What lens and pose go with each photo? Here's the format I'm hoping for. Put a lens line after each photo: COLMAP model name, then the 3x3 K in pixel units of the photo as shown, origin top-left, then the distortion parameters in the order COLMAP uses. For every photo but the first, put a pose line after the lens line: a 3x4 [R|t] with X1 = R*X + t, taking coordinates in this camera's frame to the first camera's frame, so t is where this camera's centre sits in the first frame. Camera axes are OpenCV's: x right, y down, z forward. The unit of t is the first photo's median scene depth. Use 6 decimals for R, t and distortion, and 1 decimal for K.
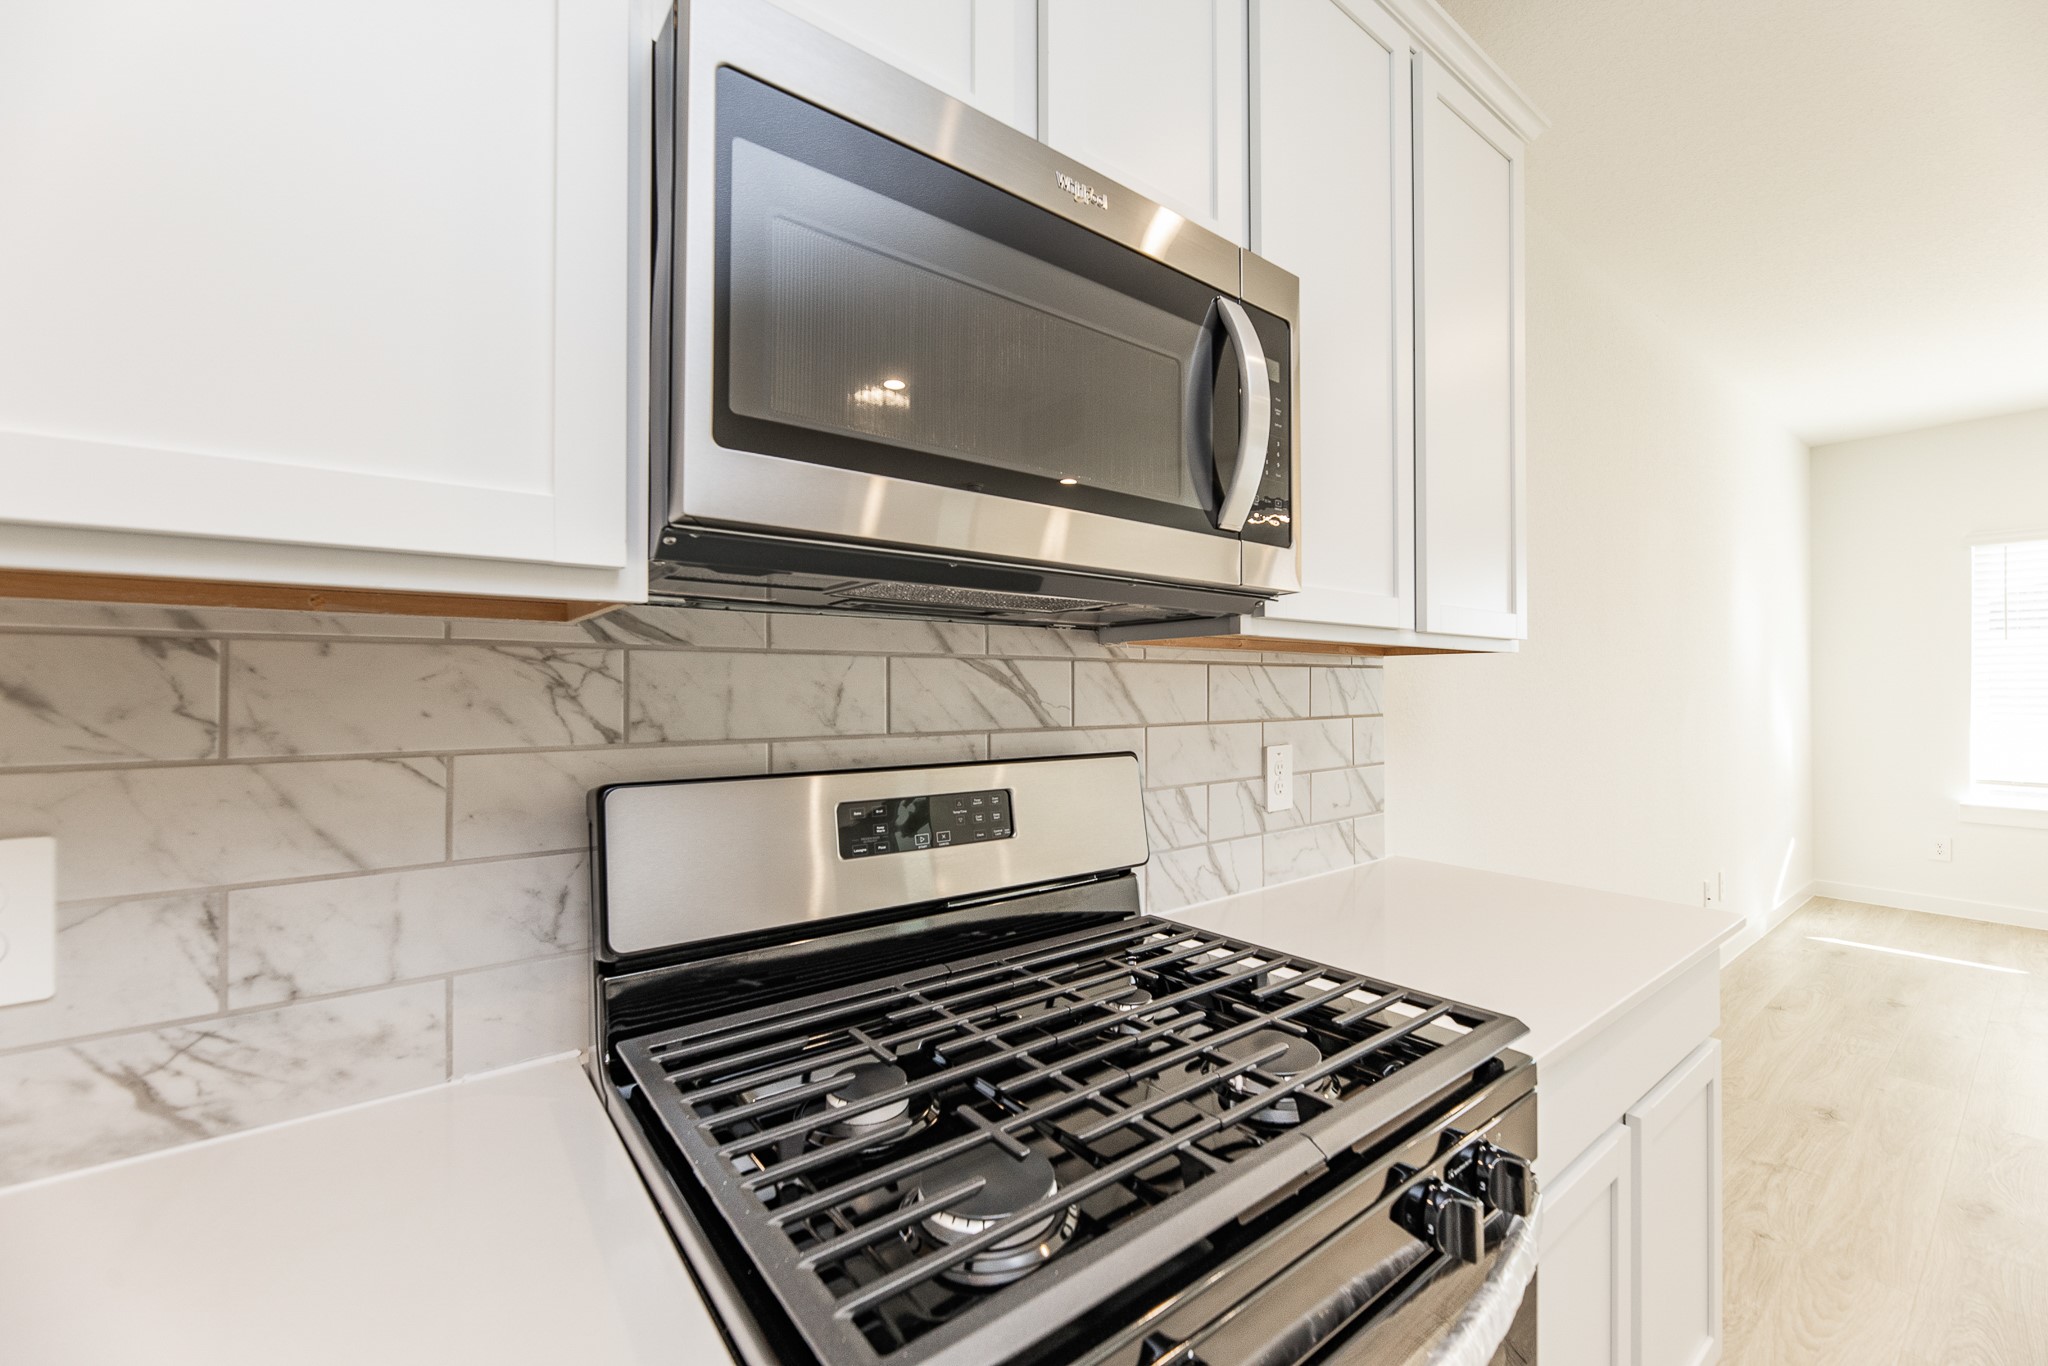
lens RADIAL K [[831.5, 0, 1026.9], [0, 831.5, 678.2], [0, 0, 1]] dist [0.001768, 0.000390]
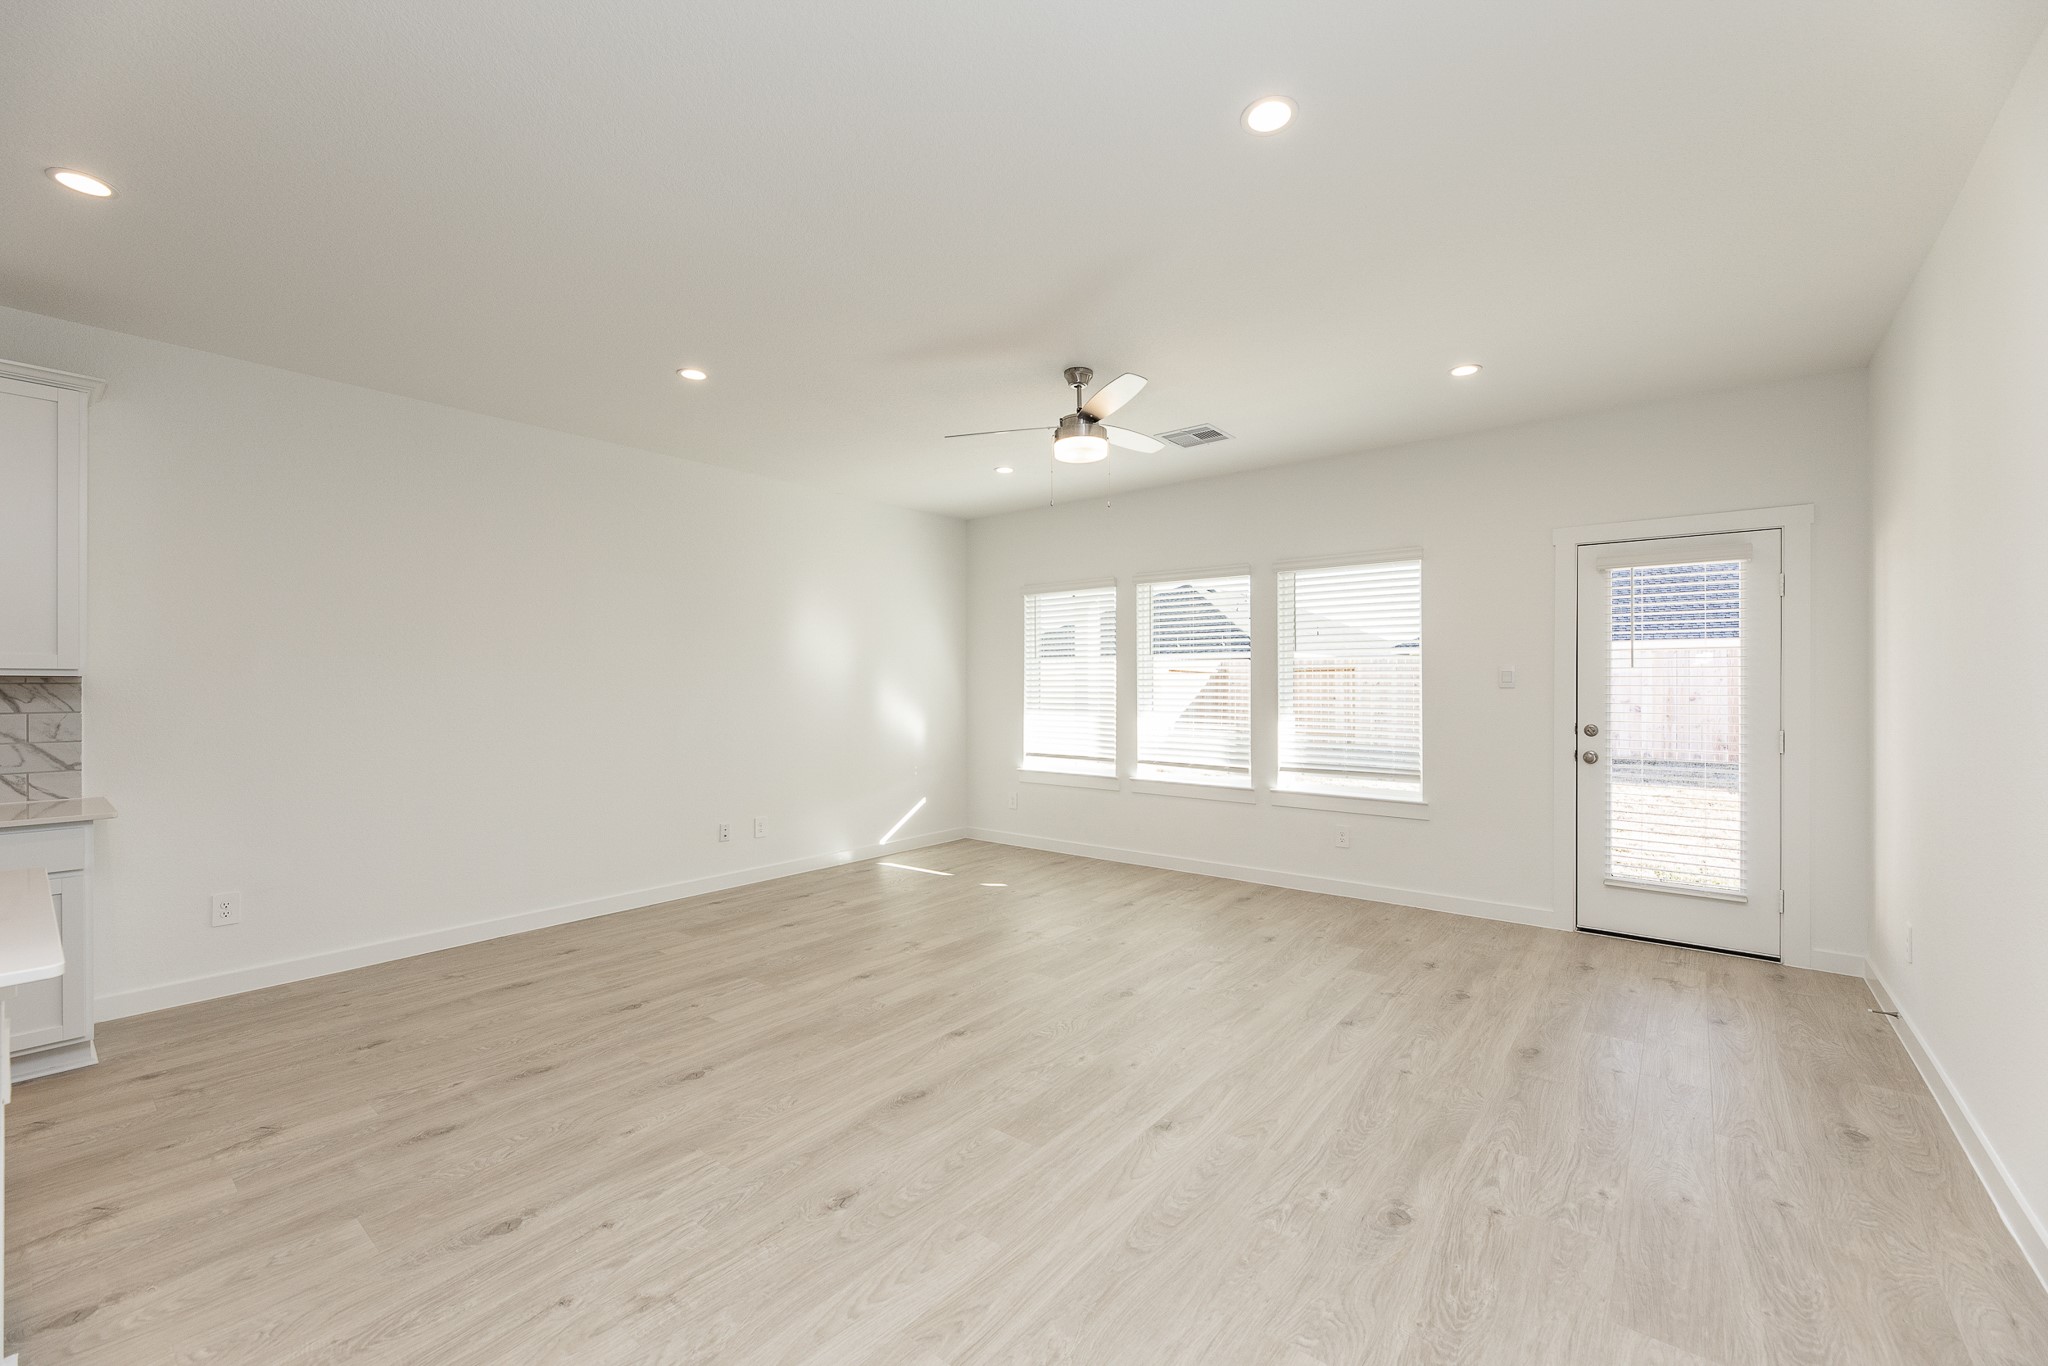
lens RADIAL K [[831.5, 0, 1035.3], [0, 831.5, 690.2], [0, 0, 1]] dist [0.001768, 0.000390]
pose [[0.974896, -0.002235, 0.222650, 2.385751], [0.002761, 0.999994, -0.002053, 0.009356], [-0.222644, 0.002617, 0.974896, -1.316848]]
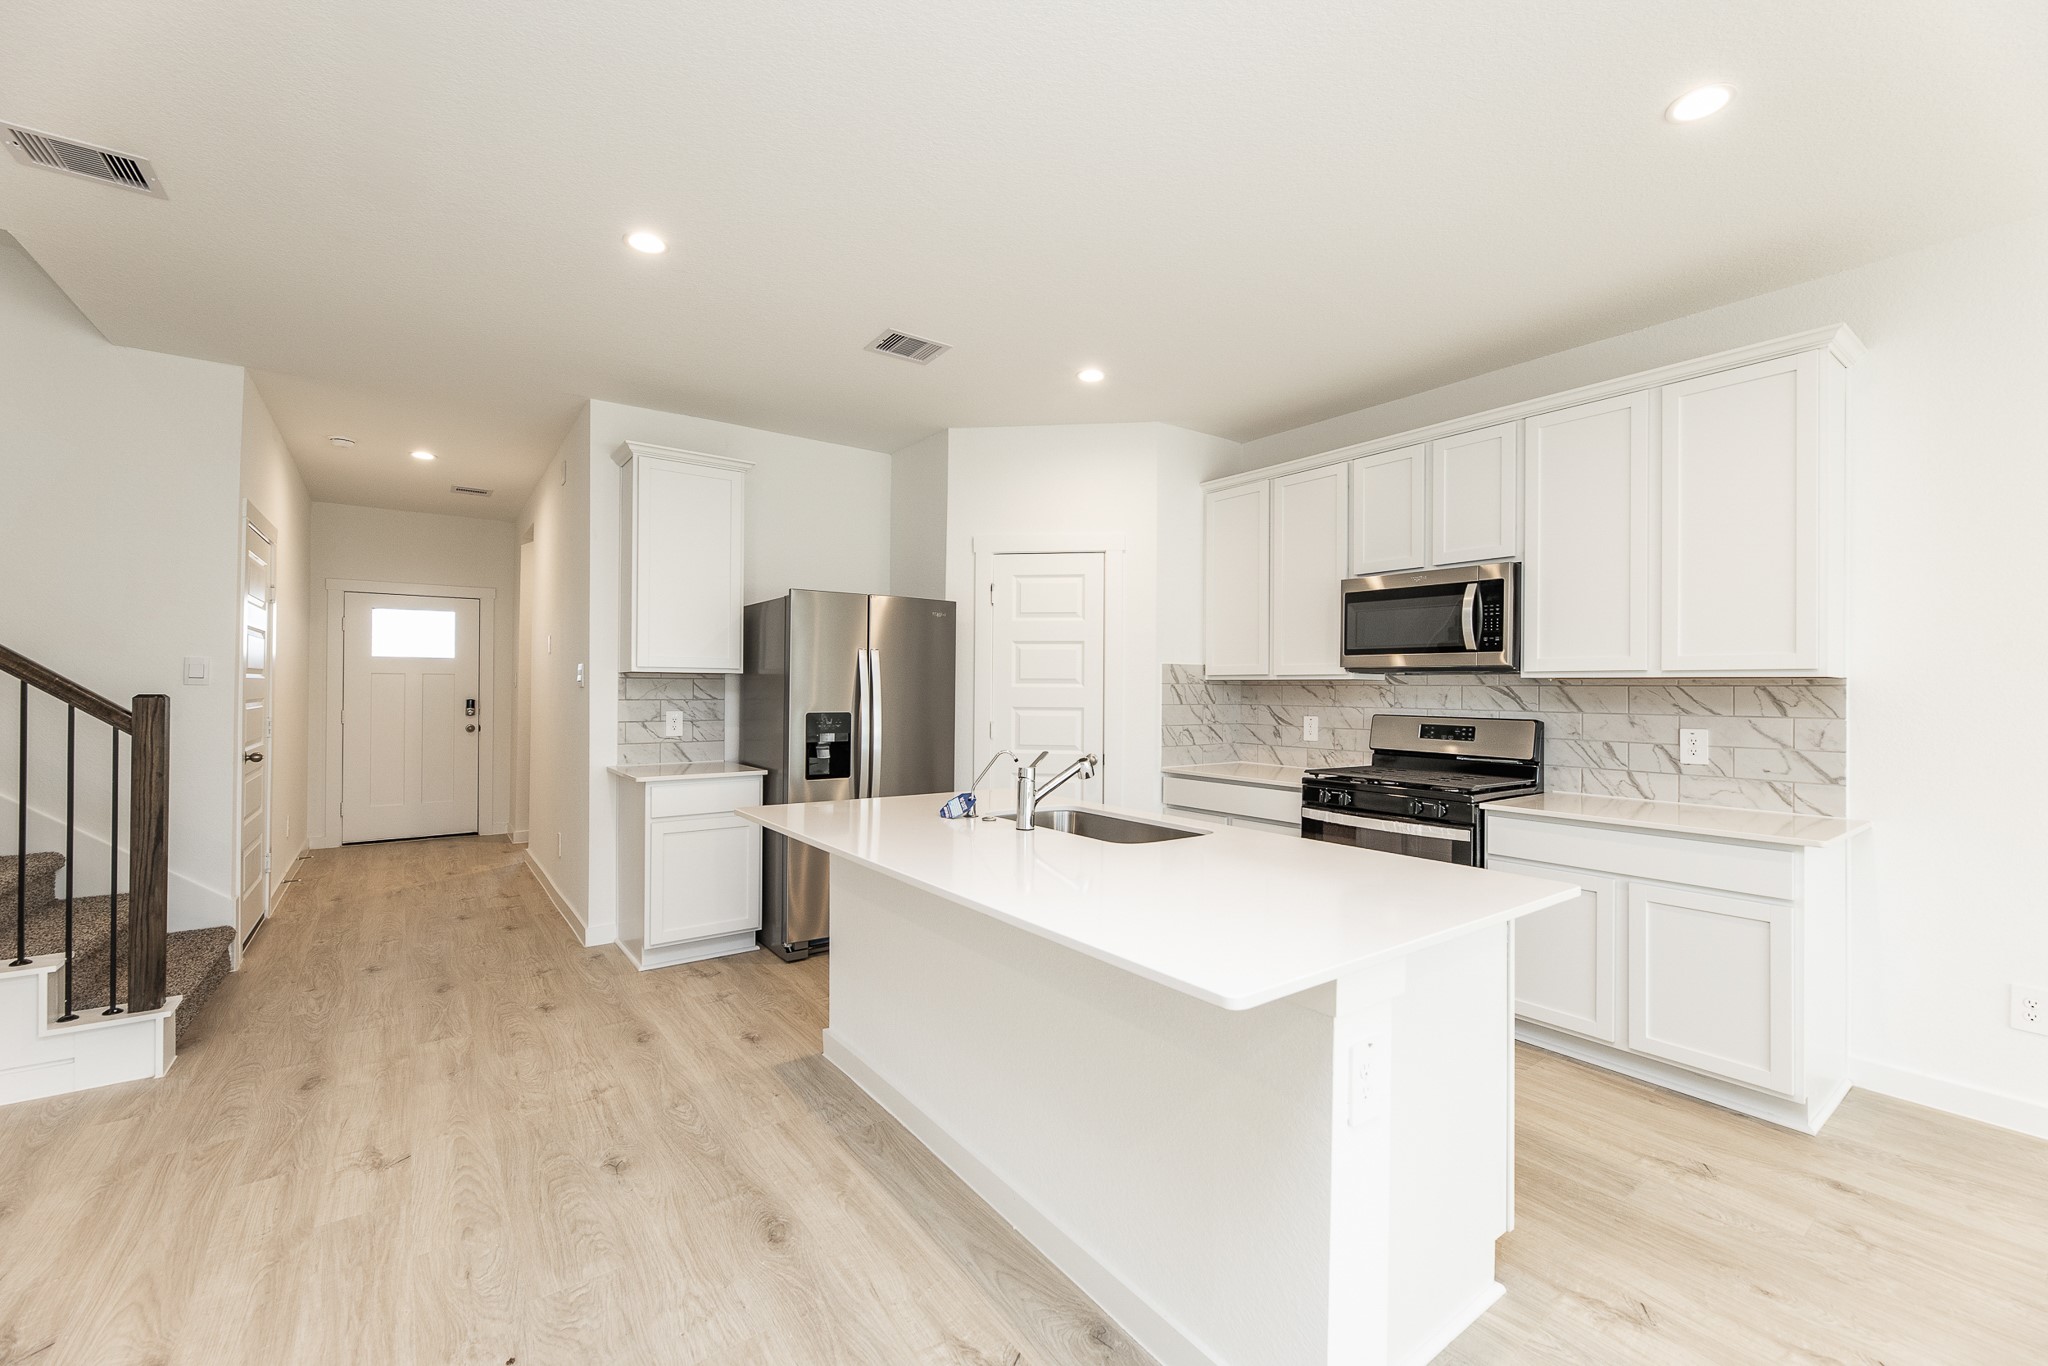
lens RADIAL K [[831.5, 0, 1030.7], [0, 831.5, 686.3], [0, 0, 1]] dist [0.001768, 0.000390]
pose [[-0.026110, -0.008162, -0.999626, 2.371841], [-0.004891, 0.999956, -0.008037, 0.006940], [0.999647, 0.004679, -0.026149, -0.470521]]
